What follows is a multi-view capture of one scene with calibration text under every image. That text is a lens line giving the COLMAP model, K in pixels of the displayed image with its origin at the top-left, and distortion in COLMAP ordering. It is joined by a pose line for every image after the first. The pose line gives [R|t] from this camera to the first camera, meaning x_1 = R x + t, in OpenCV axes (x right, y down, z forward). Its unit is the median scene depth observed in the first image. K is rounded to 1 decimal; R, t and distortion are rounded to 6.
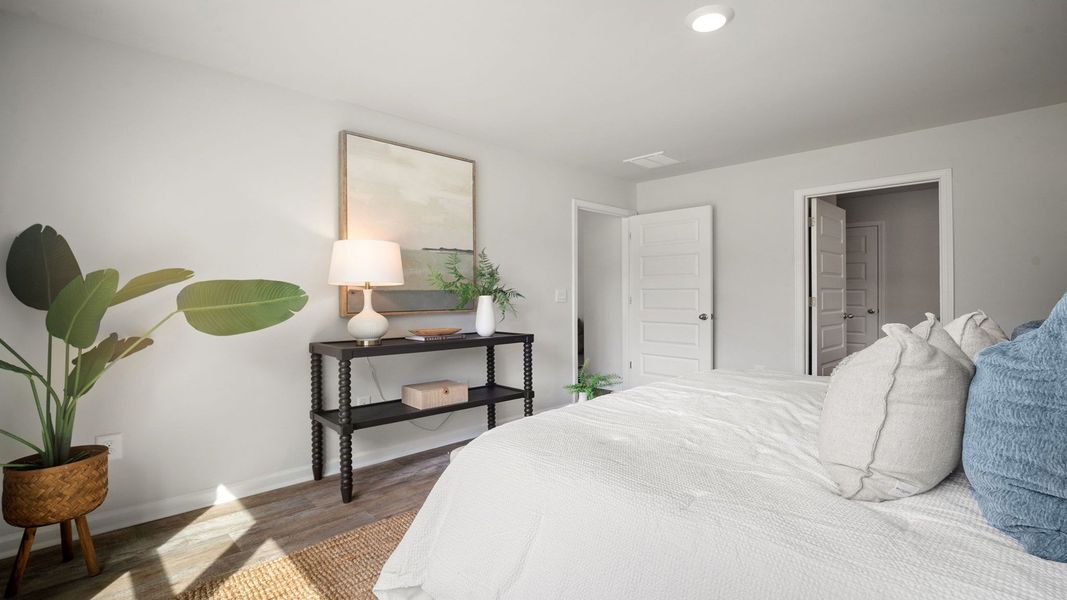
lens RADIAL K [[473.8, 0, 534.1], [0, 473.8, 298.2], [0, 0, 1]] dist [-0.012295, 0.001686]
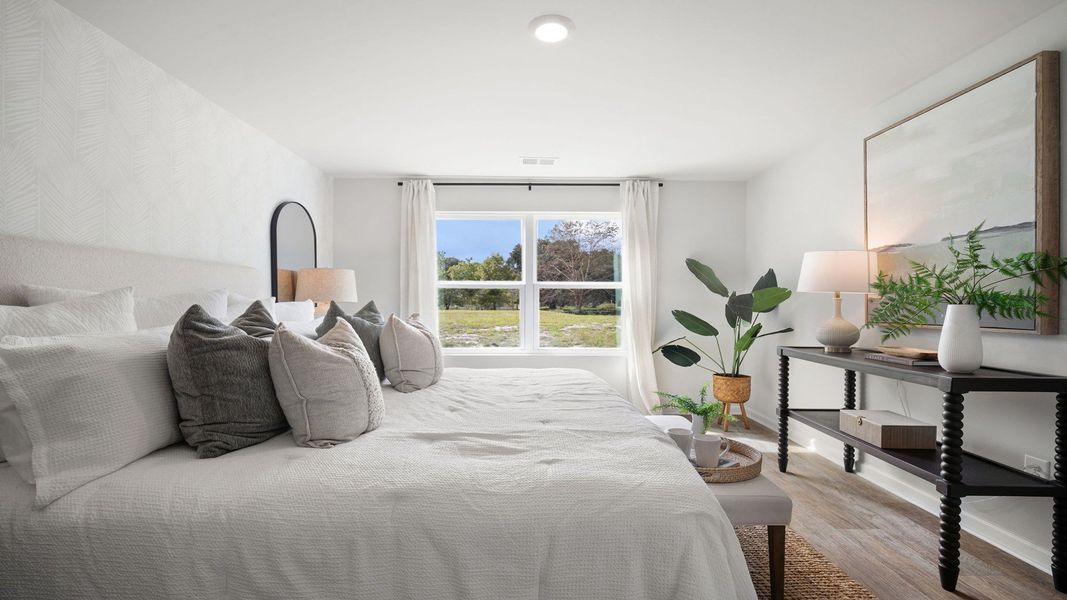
lens RADIAL K [[473.8, 0, 536.2], [0, 473.8, 300.5], [0, 0, 1]] dist [-0.012295, 0.001686]
pose [[-0.681627, -0.005496, -0.731679, 0.735695], [-0.006428, 0.999978, -0.001524, -0.005457], [0.731672, 0.003665, -0.681647, 1.066218]]
